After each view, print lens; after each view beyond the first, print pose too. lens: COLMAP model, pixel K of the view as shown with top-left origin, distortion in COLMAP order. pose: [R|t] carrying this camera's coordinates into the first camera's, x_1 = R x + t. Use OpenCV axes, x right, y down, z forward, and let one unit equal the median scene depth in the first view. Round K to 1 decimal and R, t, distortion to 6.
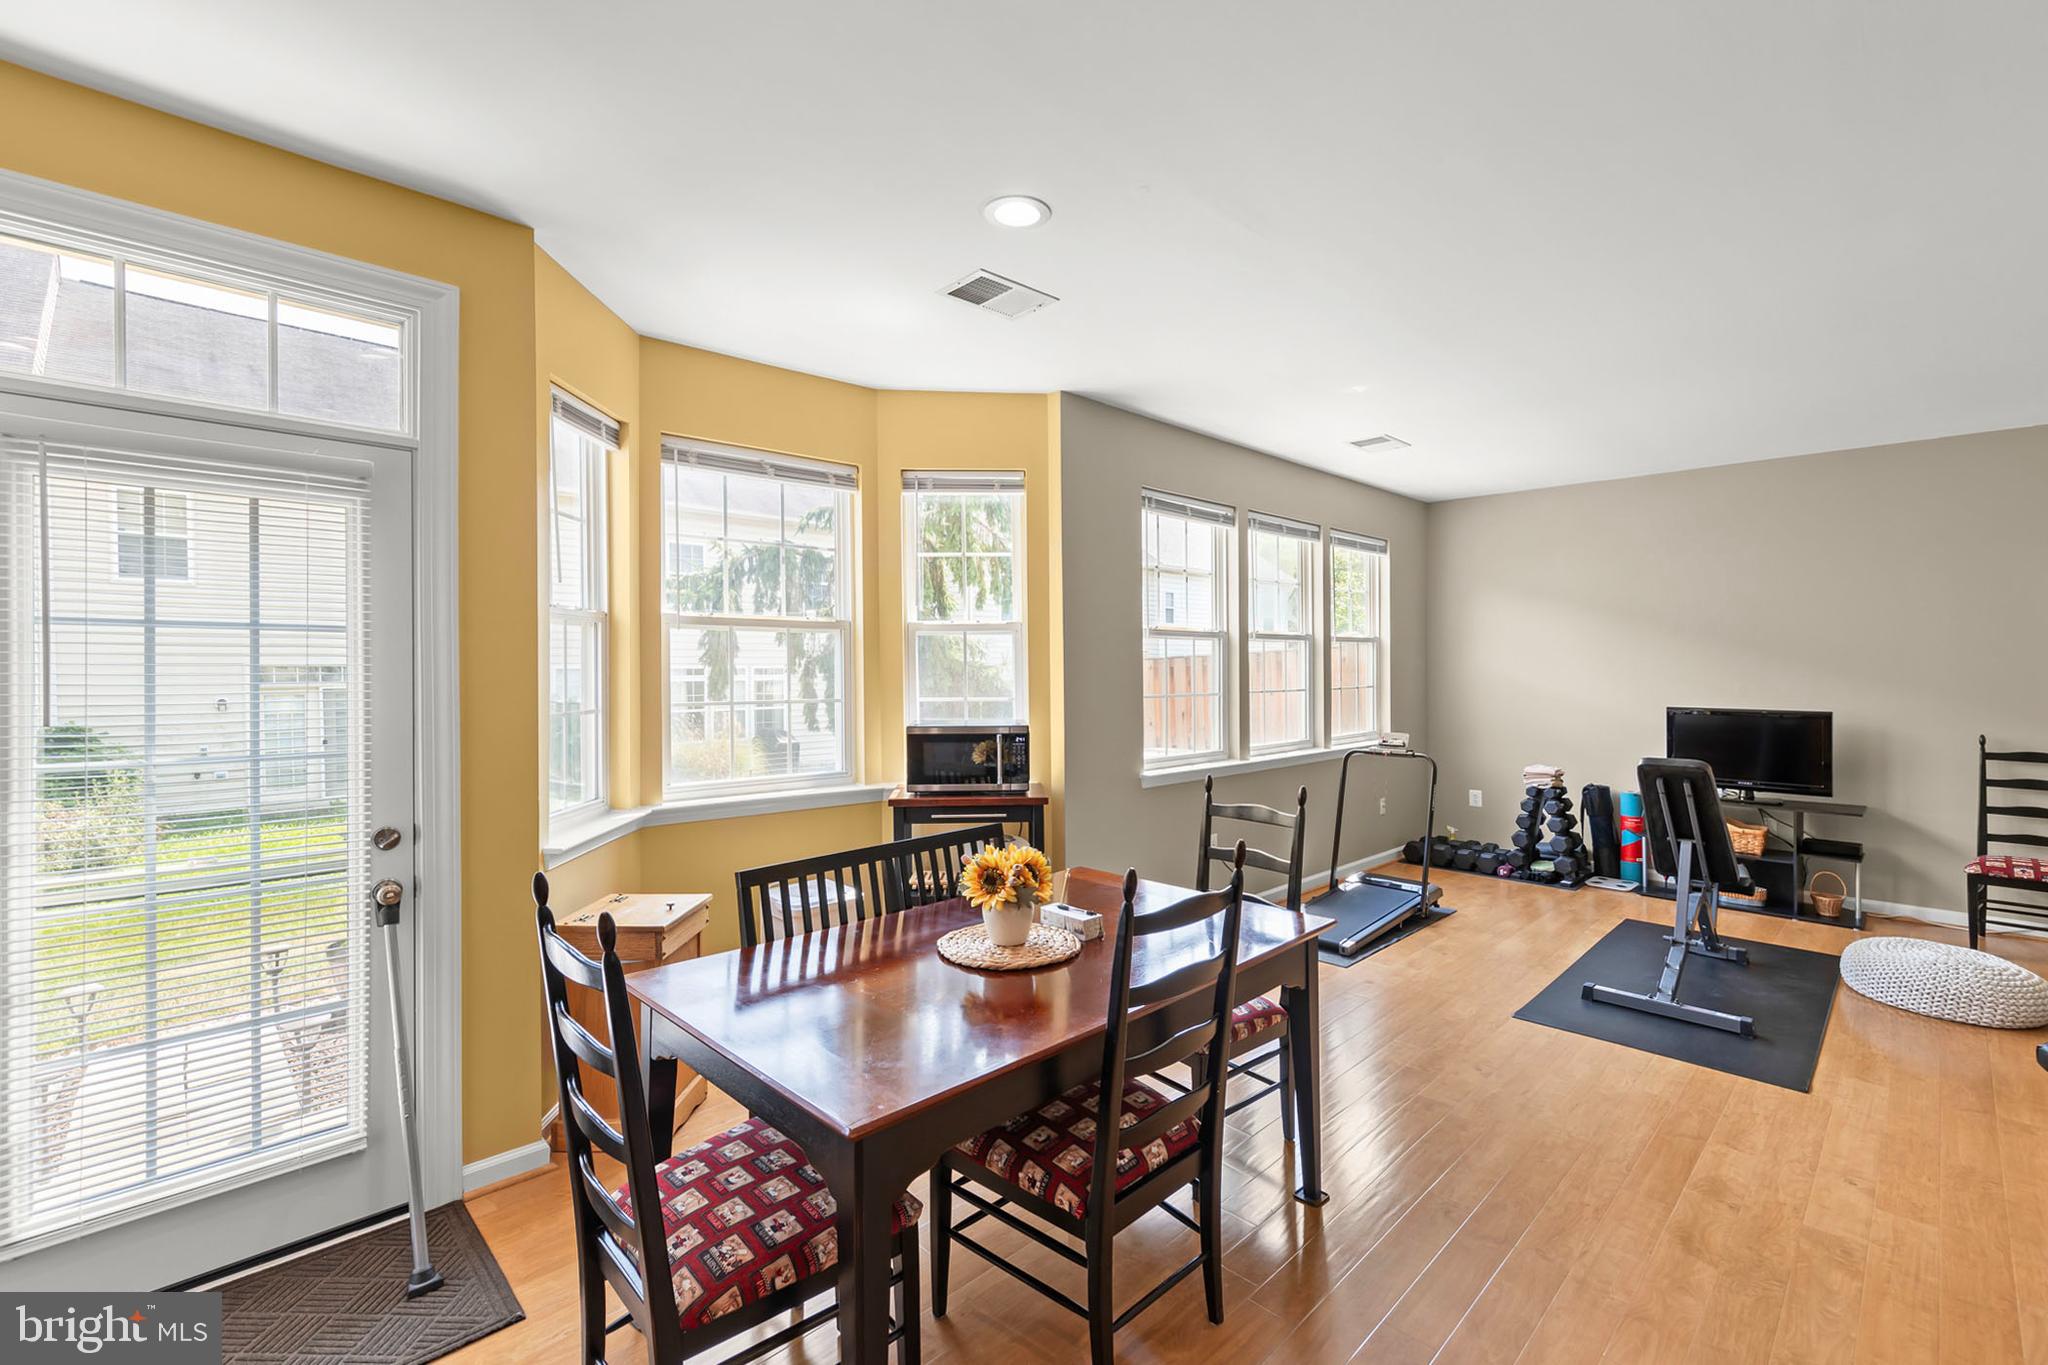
lens RADIAL K [[866.9, 0, 1083.4], [0, 866.9, 670.3], [0, 0, 1]] dist [0.000789, 0.000179]
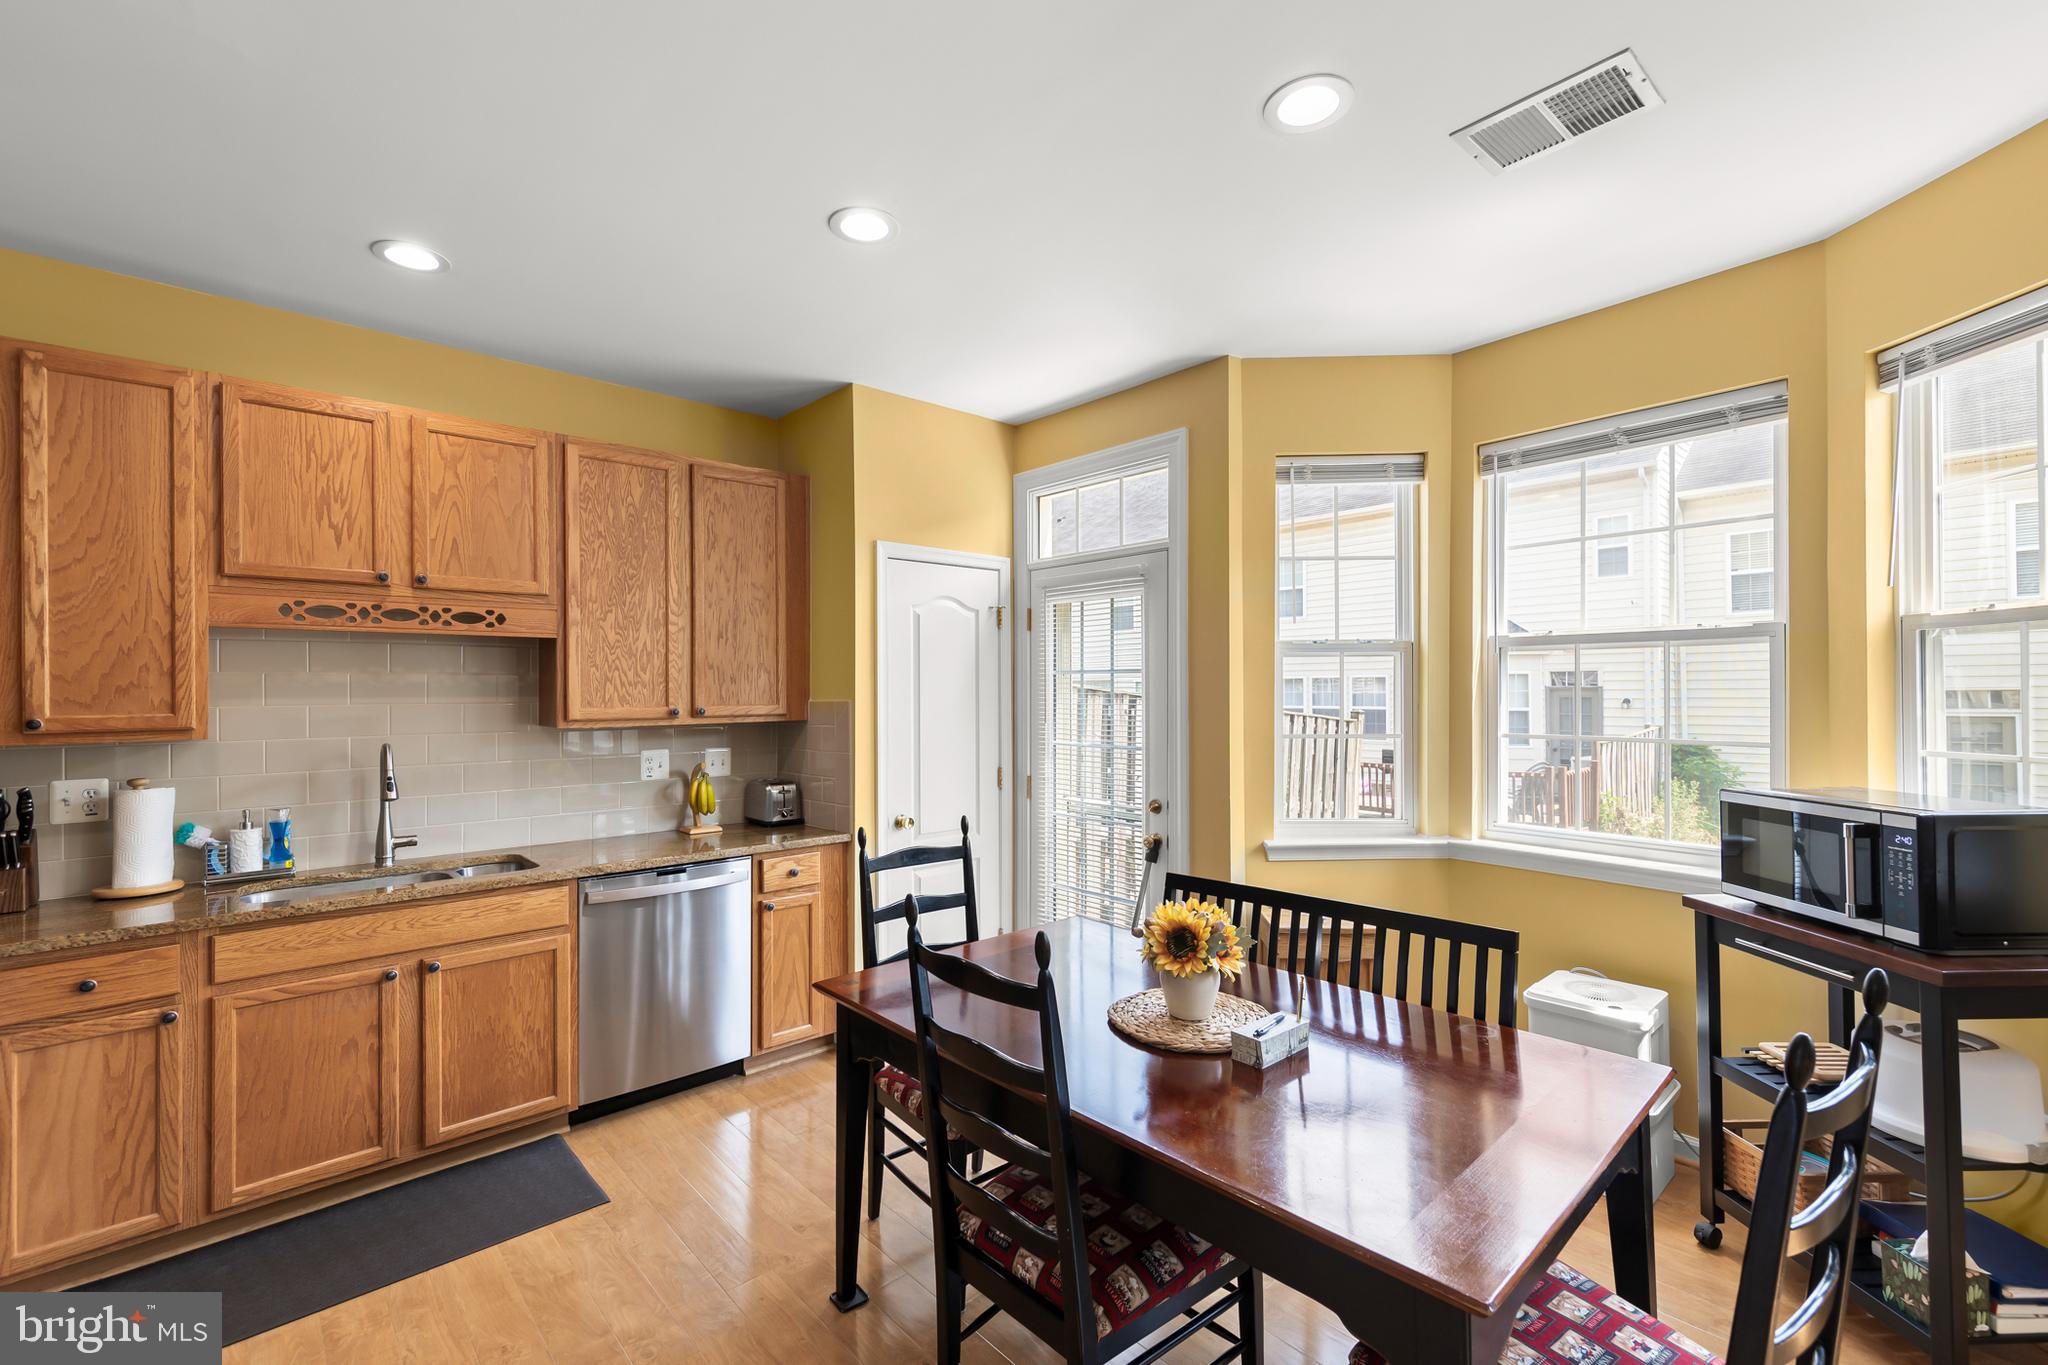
lens RADIAL K [[867.7, 0, 970.5], [0, 867.7, 679.9], [0, 0, 1]] dist [0.002783, 0.000116]
pose [[-0.090163, -0.011353, -0.995862, 0.474348], [0.000764, 0.999934, -0.011468, -0.007572], [0.995927, -0.001795, -0.090148, 0.508348]]
